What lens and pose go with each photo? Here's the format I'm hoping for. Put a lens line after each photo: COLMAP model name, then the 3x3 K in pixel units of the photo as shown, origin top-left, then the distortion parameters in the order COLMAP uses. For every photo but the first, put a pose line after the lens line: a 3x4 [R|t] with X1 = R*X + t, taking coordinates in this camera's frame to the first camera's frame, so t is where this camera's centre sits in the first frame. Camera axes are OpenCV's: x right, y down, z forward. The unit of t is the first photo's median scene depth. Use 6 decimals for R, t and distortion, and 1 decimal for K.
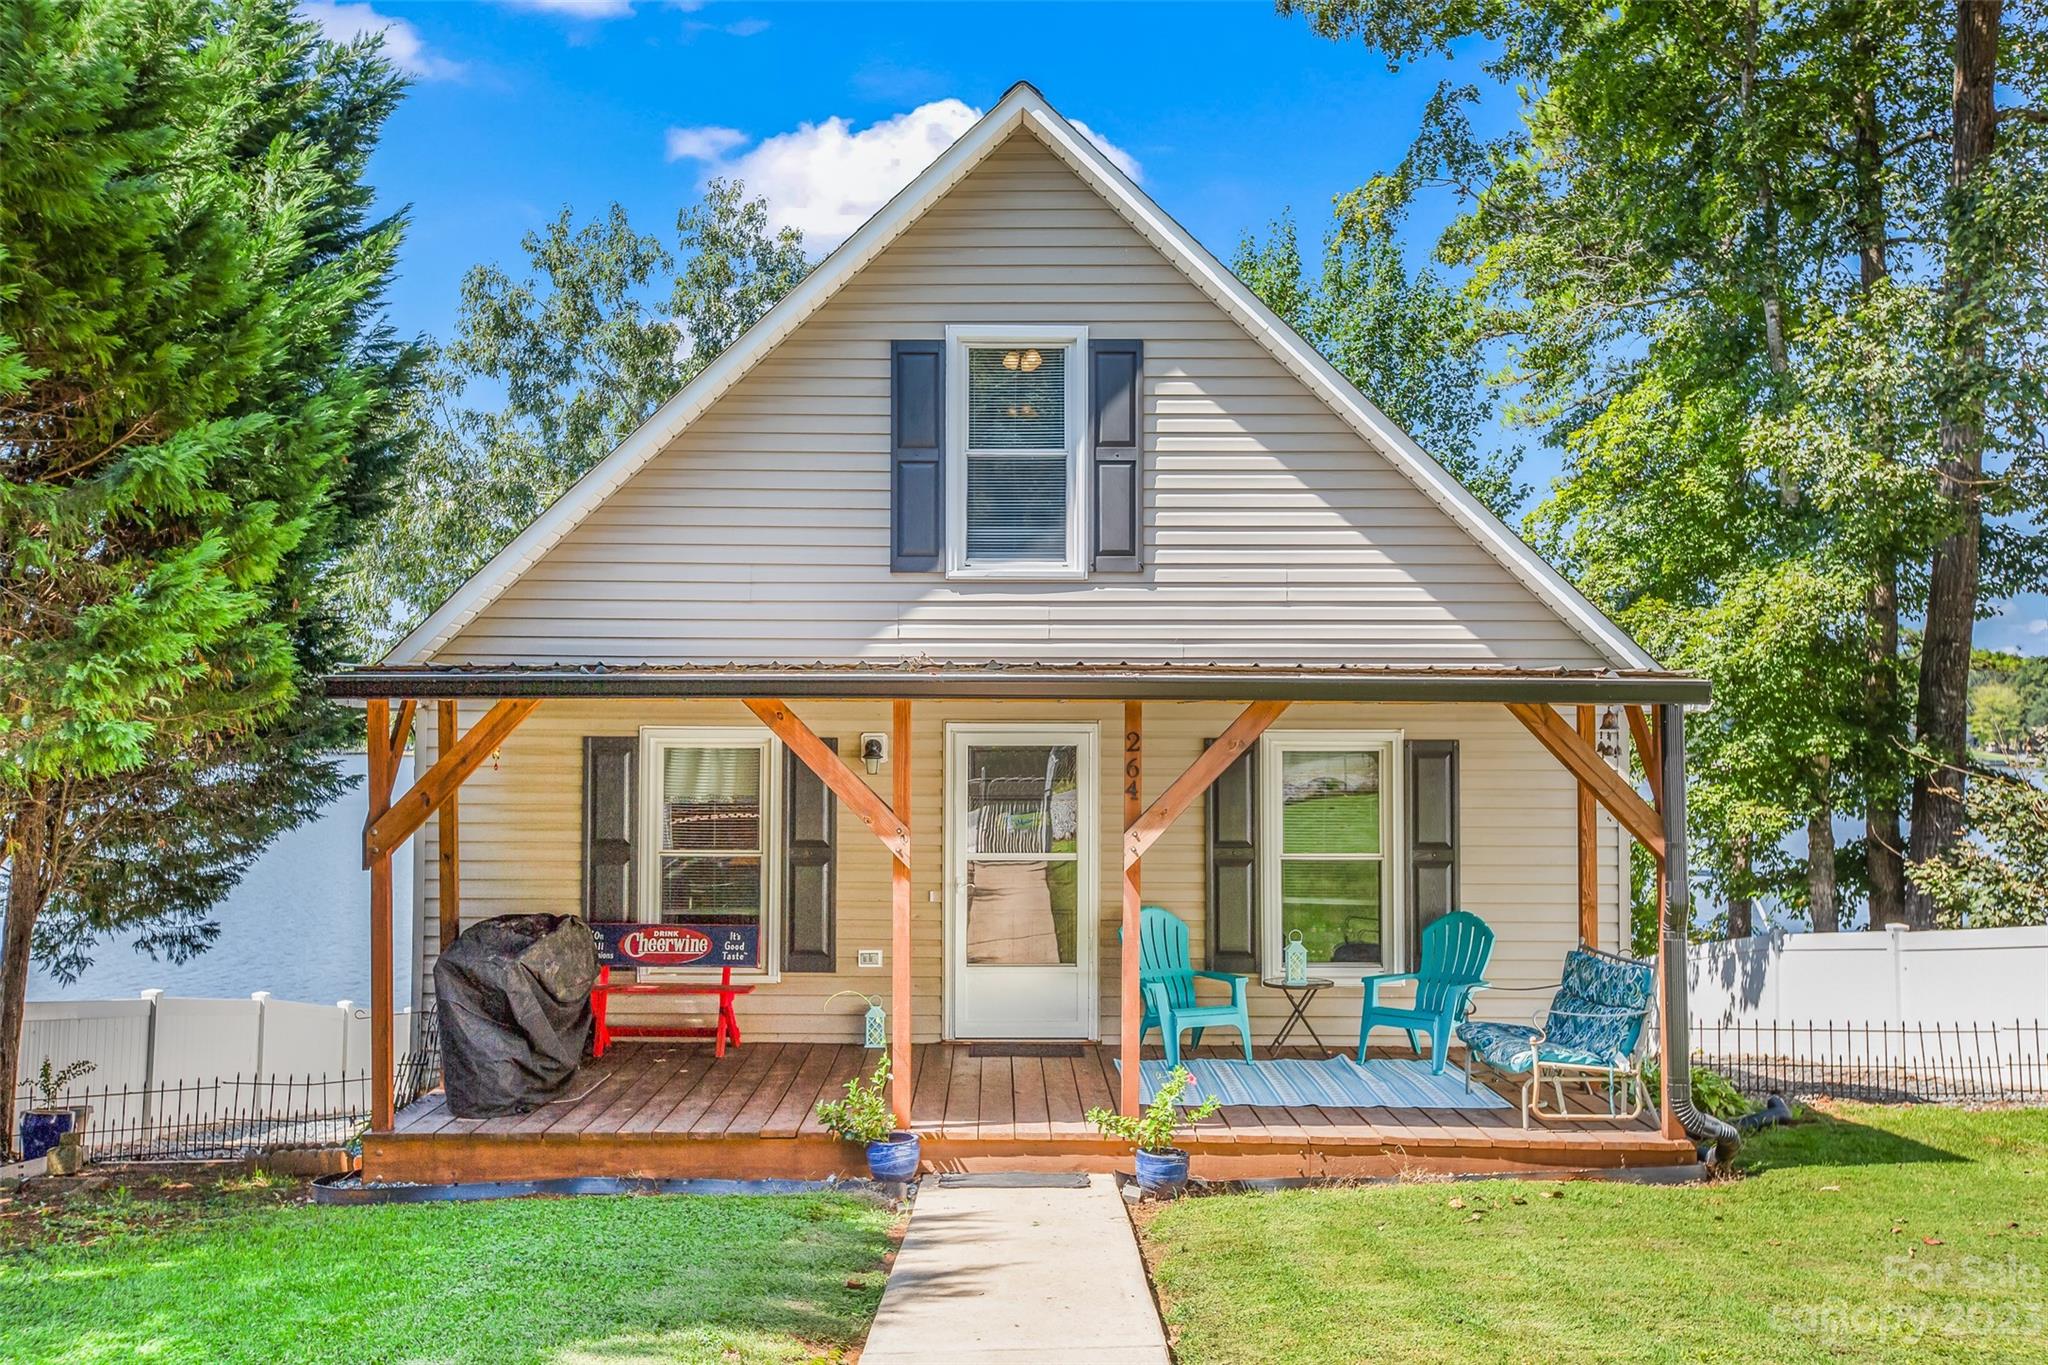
lens RADIAL K [[2077.4, 0, 1022.6], [0, 2077.4, 683.7], [0, 0, 1]] dist [0.006515, 0.000000]
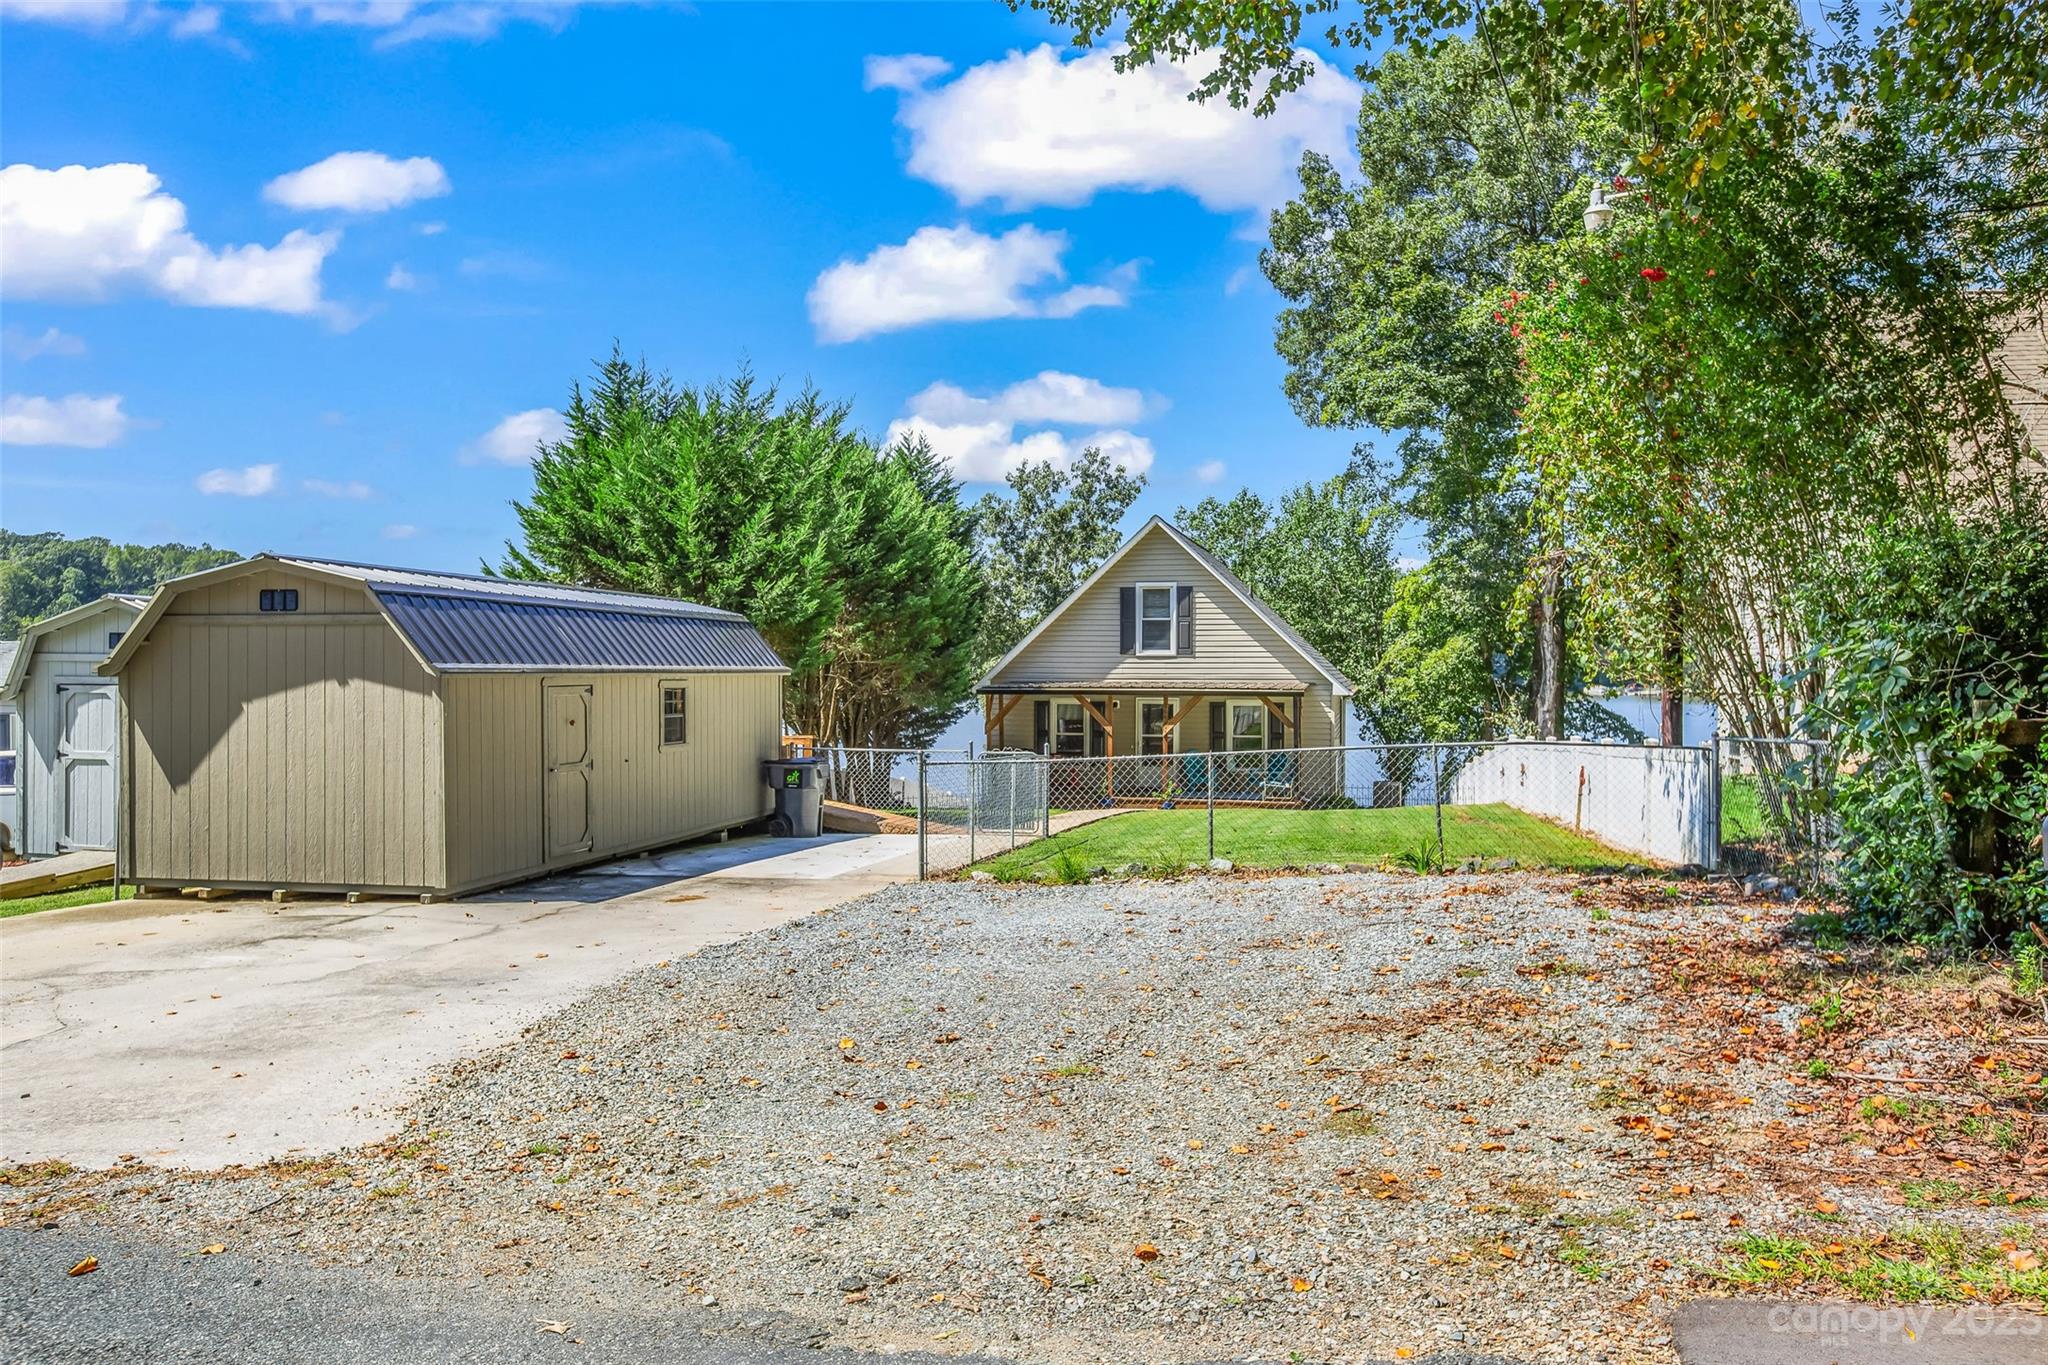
lens RADIAL K [[1620.9, 0, 1025.8], [0, 1620.9, 691.1], [0, 0, 1]] dist [-0.001704, -0.001026]
pose [[0.978003, 0.000722, -0.208592, 0.166965], [0.007066, 0.999306, 0.036586, -0.043450], [0.208473, -0.037255, 0.977318, -0.809998]]
